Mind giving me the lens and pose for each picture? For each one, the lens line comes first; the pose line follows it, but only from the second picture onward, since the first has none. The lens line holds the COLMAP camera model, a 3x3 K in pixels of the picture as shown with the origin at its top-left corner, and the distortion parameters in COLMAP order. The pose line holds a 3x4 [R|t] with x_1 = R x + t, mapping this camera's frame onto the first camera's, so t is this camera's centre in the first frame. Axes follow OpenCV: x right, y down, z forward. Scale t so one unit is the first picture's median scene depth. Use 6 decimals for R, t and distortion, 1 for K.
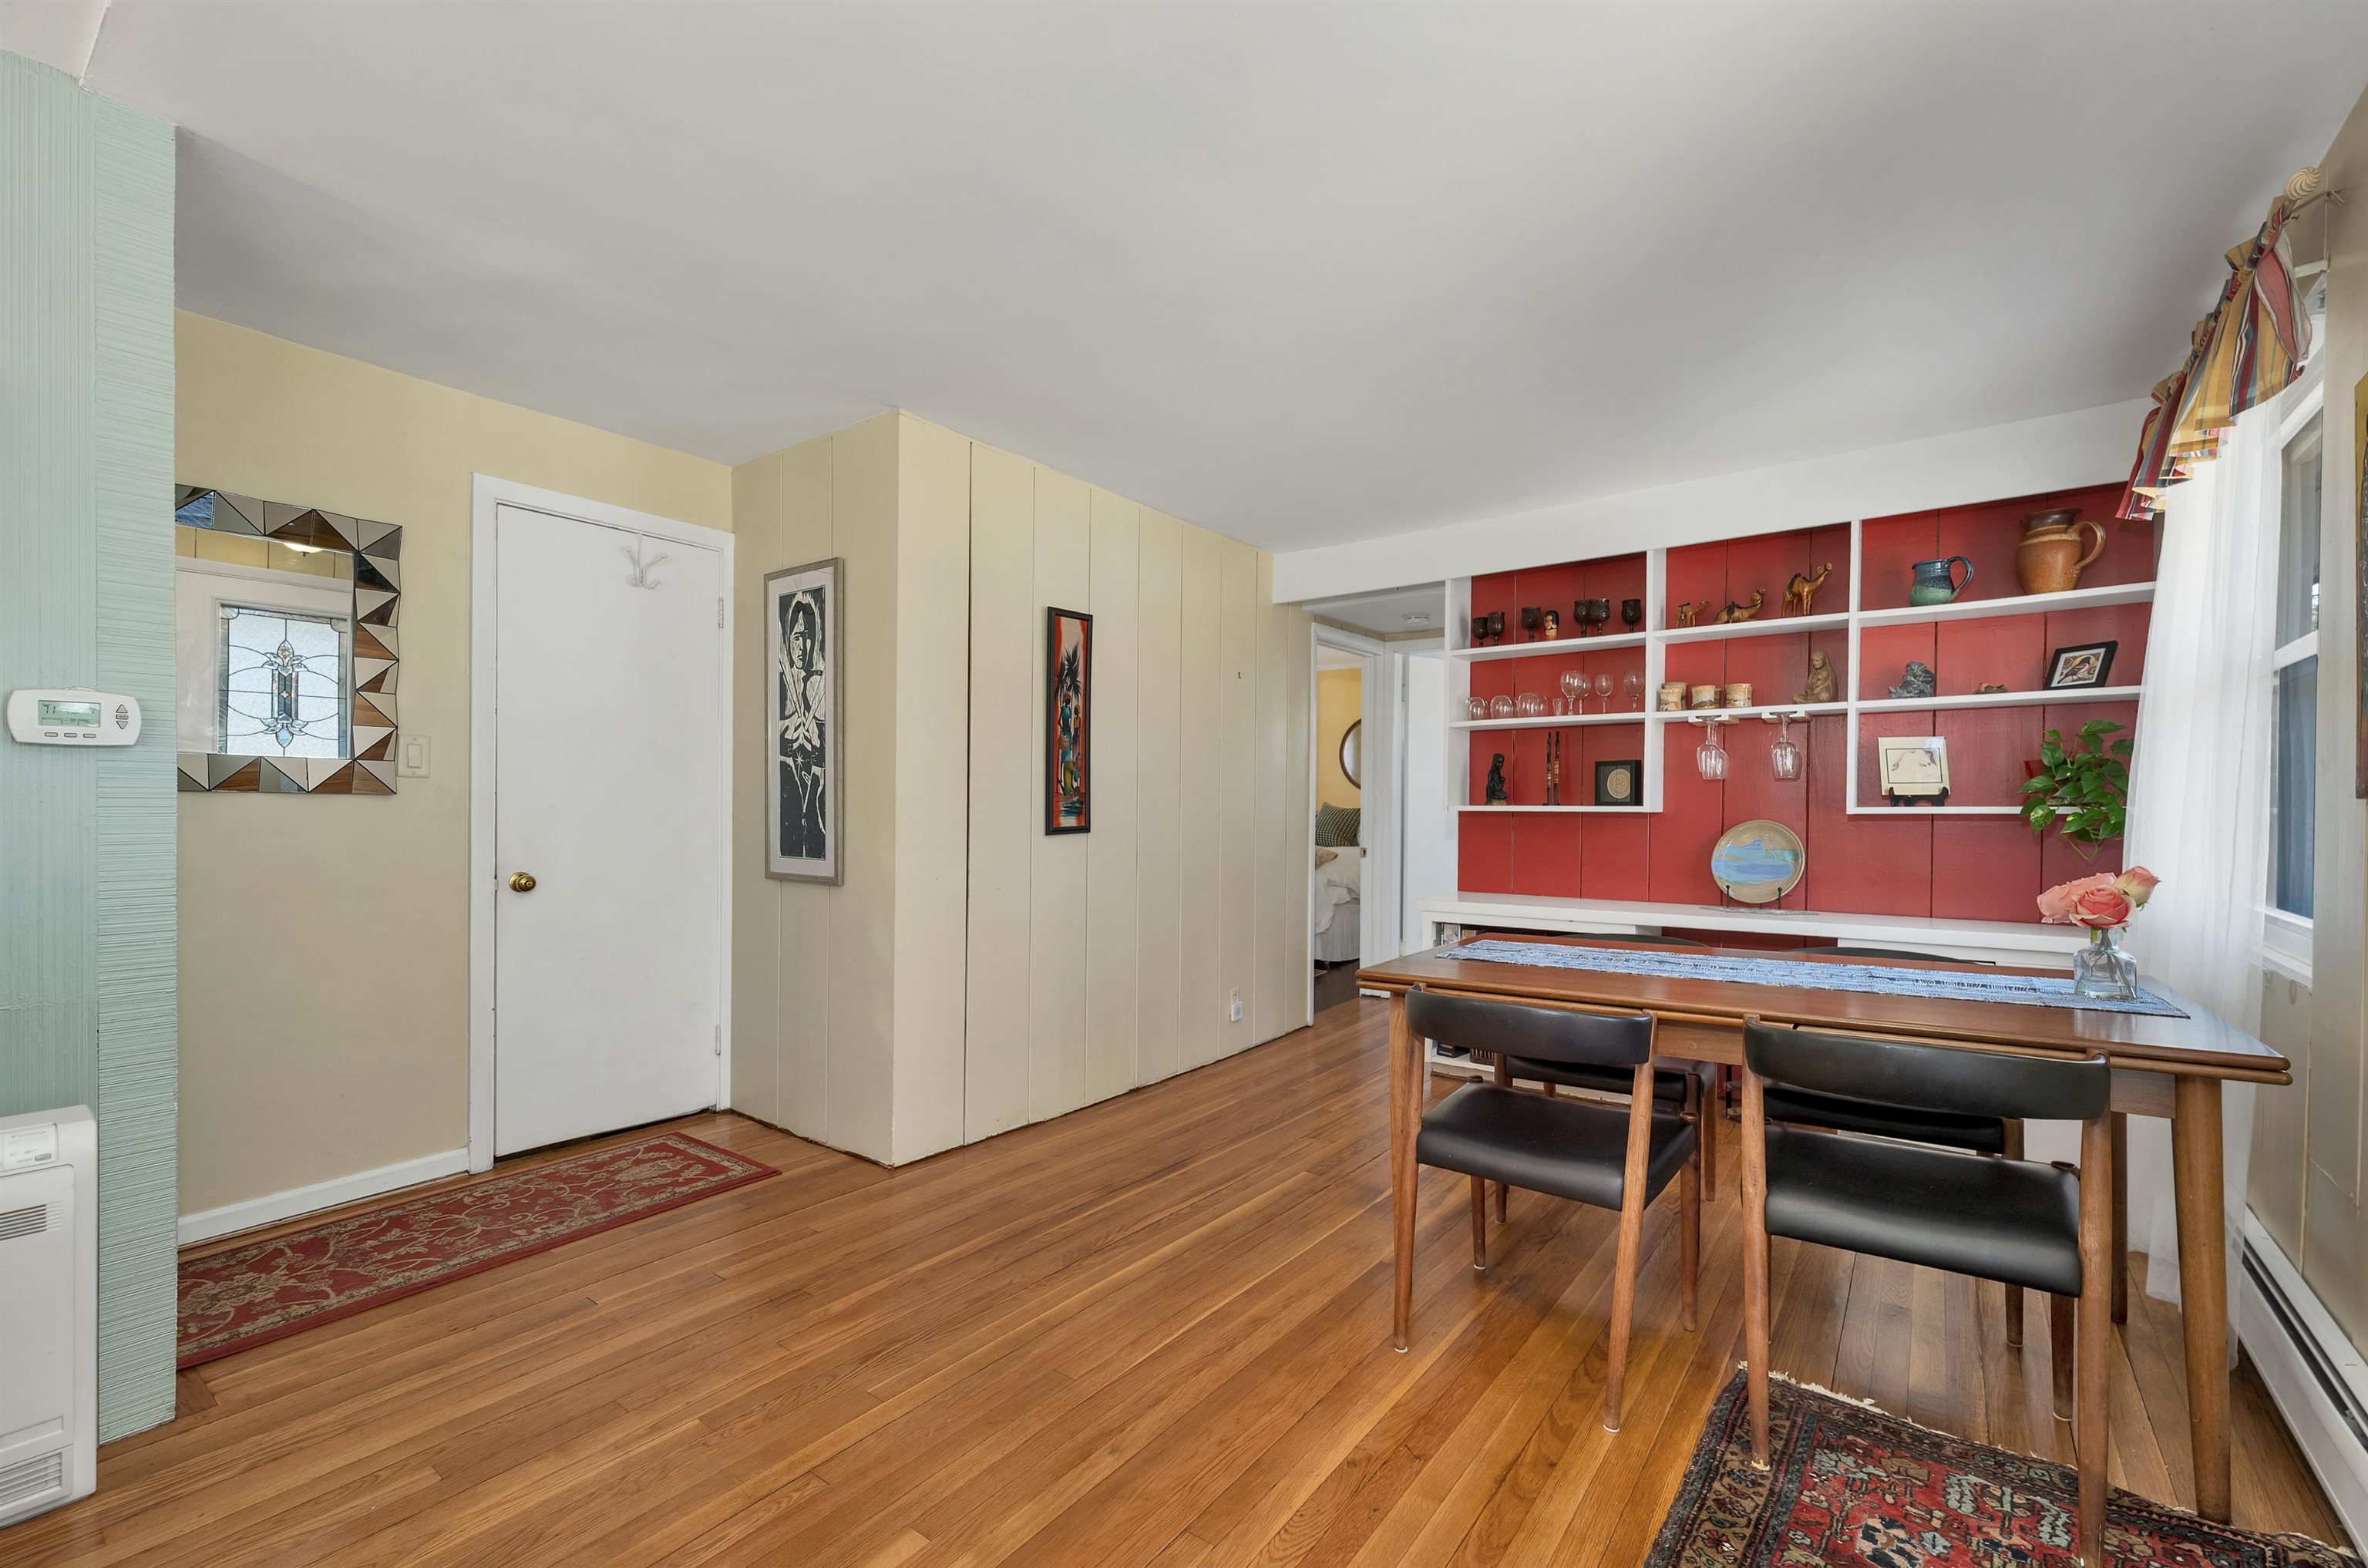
lens RADIAL K [[990.2, 0, 1201.6], [0, 990.2, 807.6], [0, 0, 1]] dist [-0.001100, -0.000101]
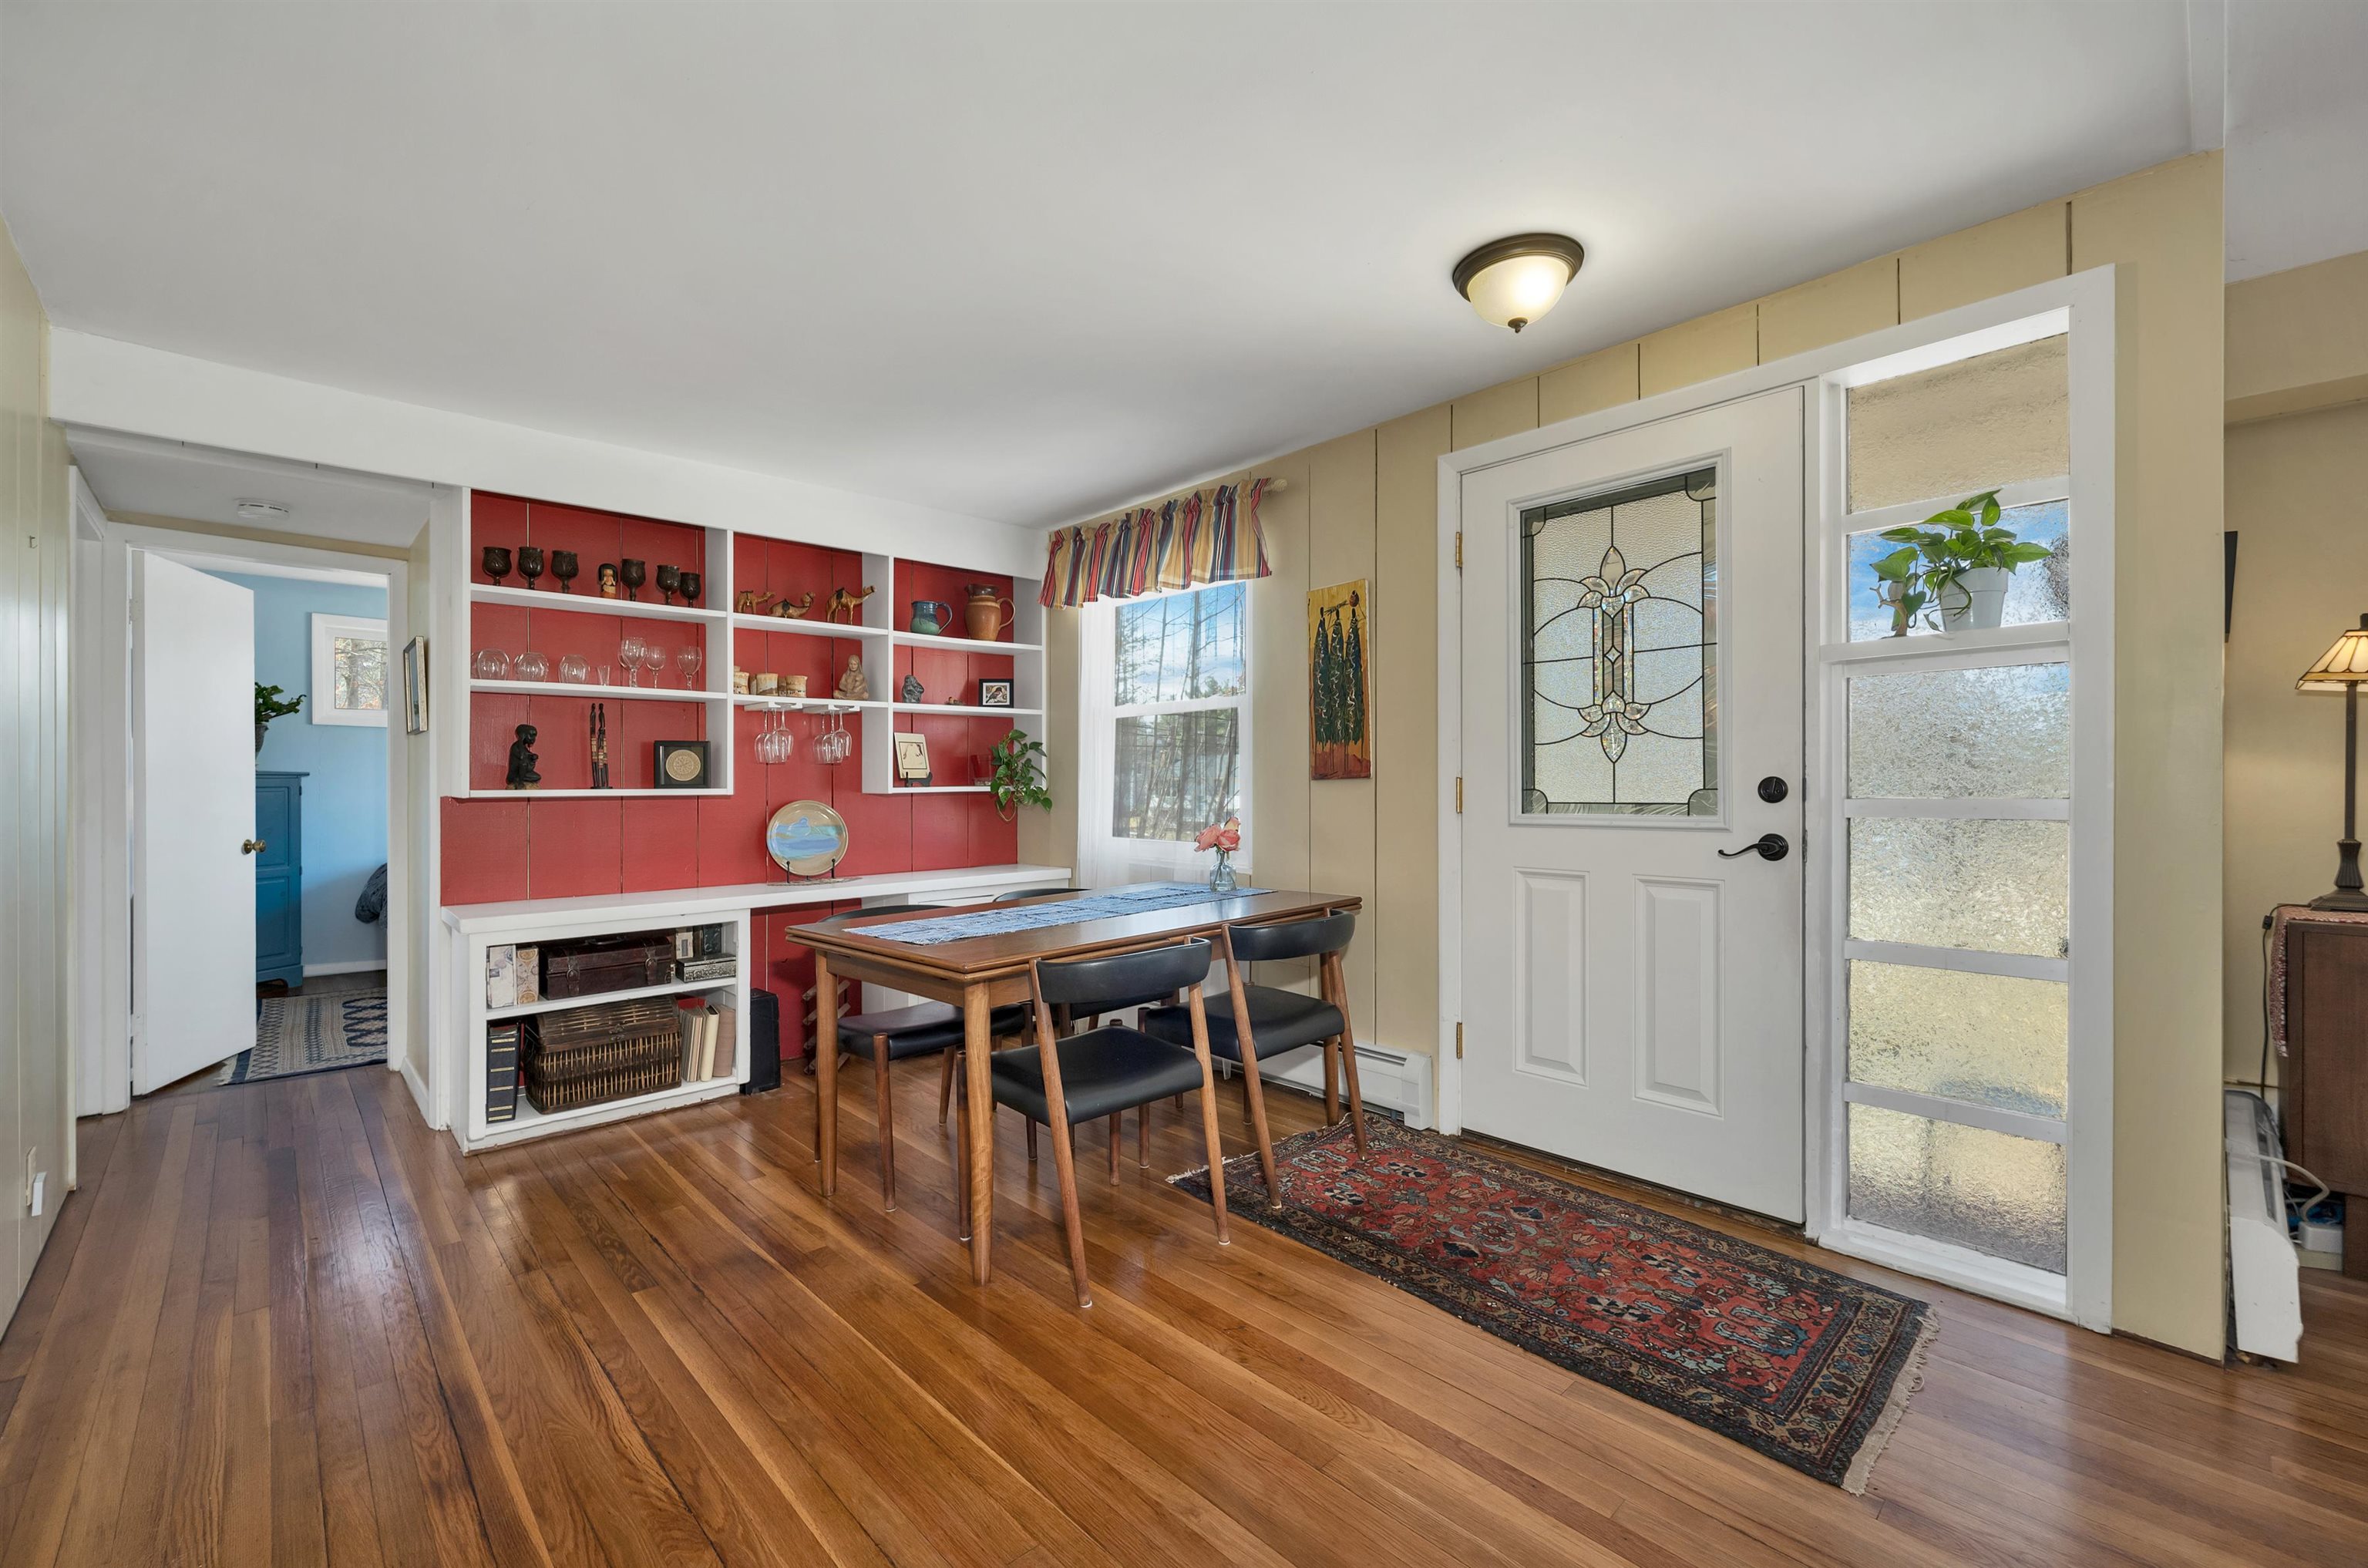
lens RADIAL K [[972.5, 0, 1182.9], [0, 972.5, 792.1], [0, 0, 1]] dist [0.000033, -0.000127]
pose [[0.172870, -0.010689, 0.984887, -0.443404], [0.009811, 0.999910, 0.009130, -0.002526], [-0.984896, 0.008084, 0.172960, 0.400556]]
